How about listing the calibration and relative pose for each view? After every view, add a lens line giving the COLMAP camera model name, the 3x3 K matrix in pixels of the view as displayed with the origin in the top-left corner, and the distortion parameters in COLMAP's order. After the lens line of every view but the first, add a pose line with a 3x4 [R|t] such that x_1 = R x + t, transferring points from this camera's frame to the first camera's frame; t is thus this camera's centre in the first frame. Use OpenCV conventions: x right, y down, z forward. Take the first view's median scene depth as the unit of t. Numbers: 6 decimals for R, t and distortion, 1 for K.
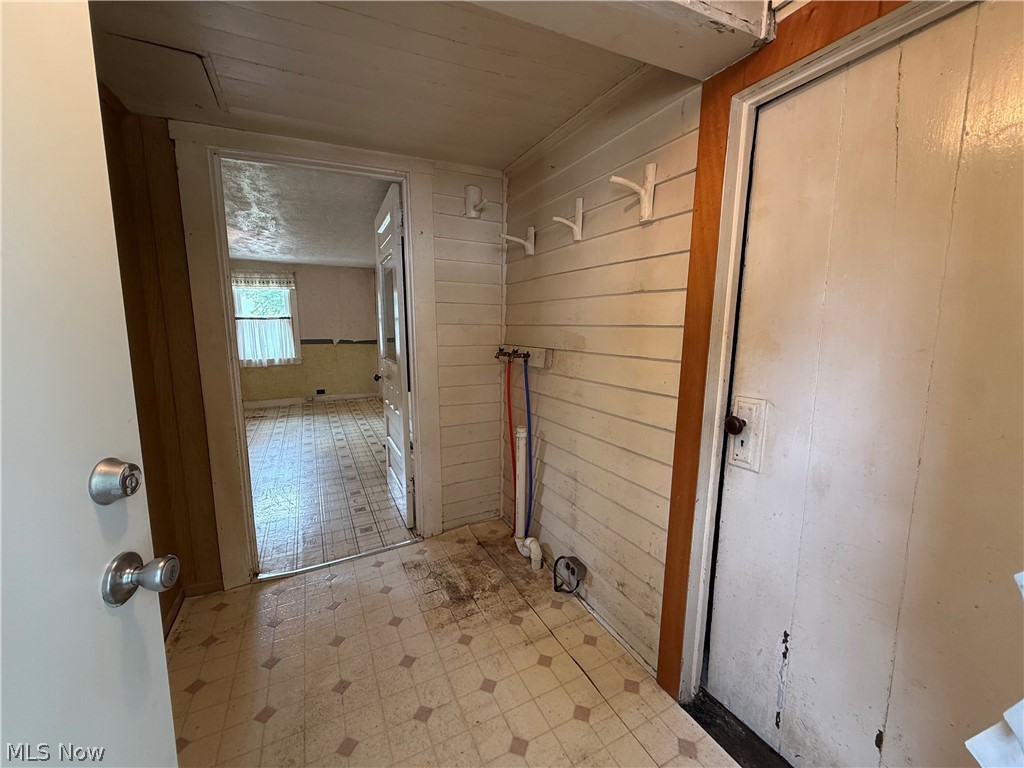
lens RADIAL K [[408.6, 0, 509.9], [0, 408.6, 385.4], [0, 0, 1]] dist [-0.000120, -0.000154]
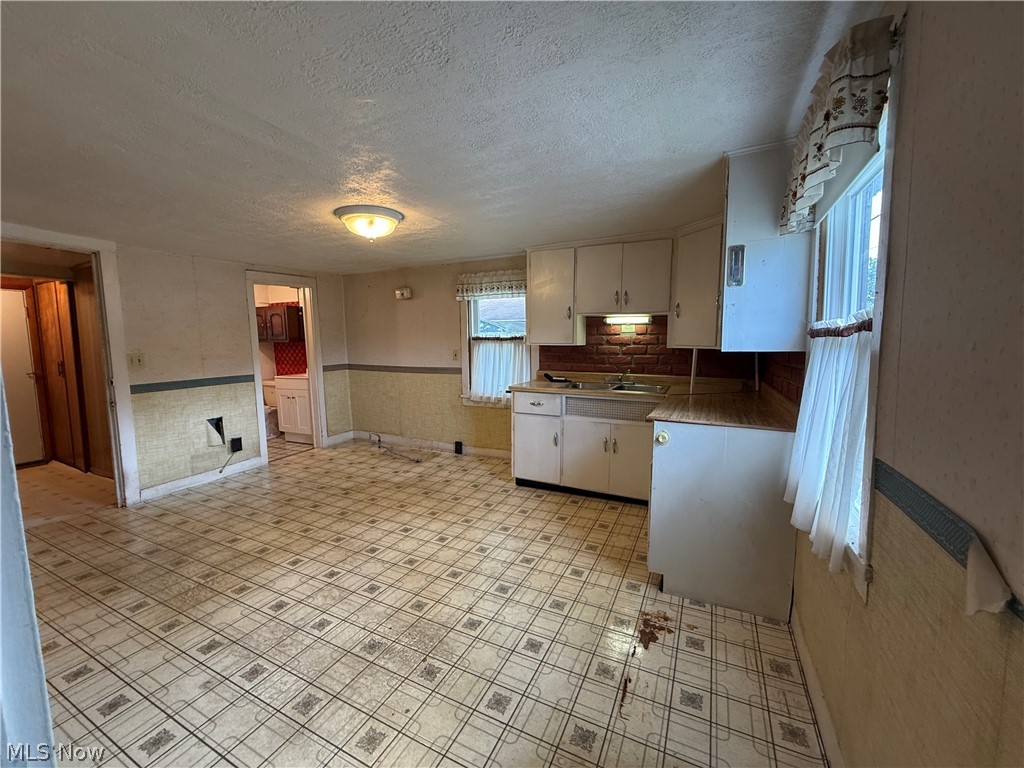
lens RADIAL K [[408.6, 0, 509.9], [0, 408.6, 385.4], [0, 0, 1]] dist [-0.000120, -0.000154]
pose [[-0.795785, 0.064450, -0.602140, -0.319386], [-0.087174, 0.971773, 0.219222, -0.172436], [0.599272, 0.226944, -0.767704, 1.099462]]
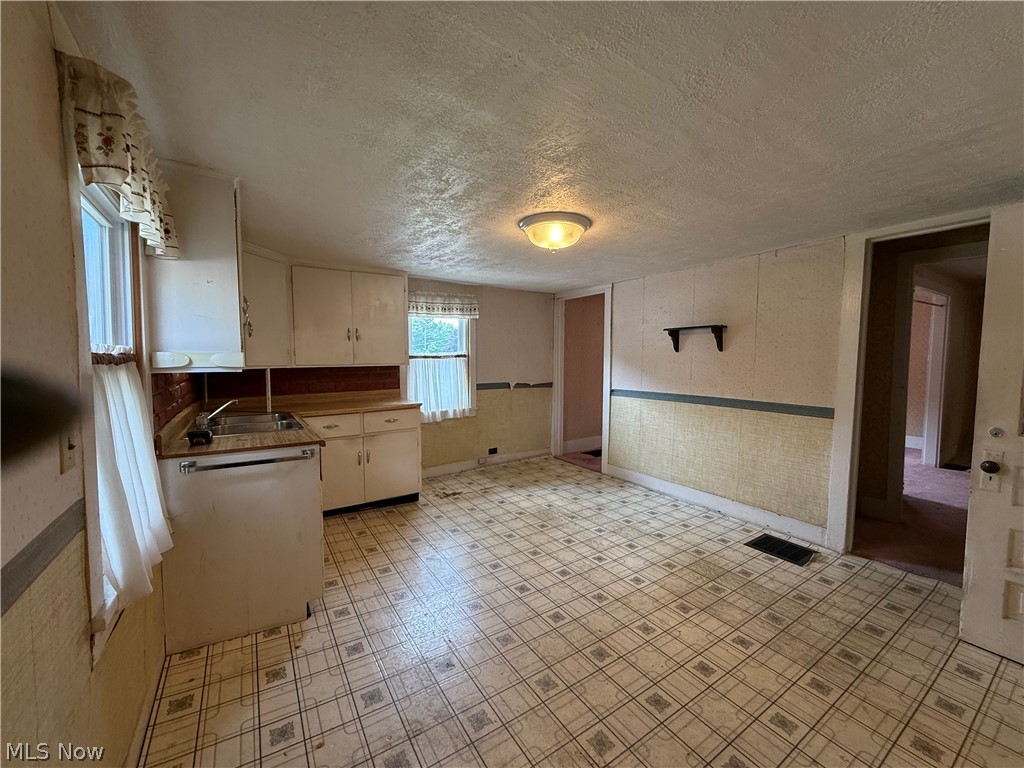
lens RADIAL K [[408.6, 0, 509.9], [0, 408.6, 385.4], [0, 0, 1]] dist [-0.000120, -0.000154]
pose [[0.993086, -0.012150, 0.116762, -0.567469], [0.020620, 0.997220, -0.071609, -0.056244], [-0.115567, 0.073522, 0.990575, 0.251428]]
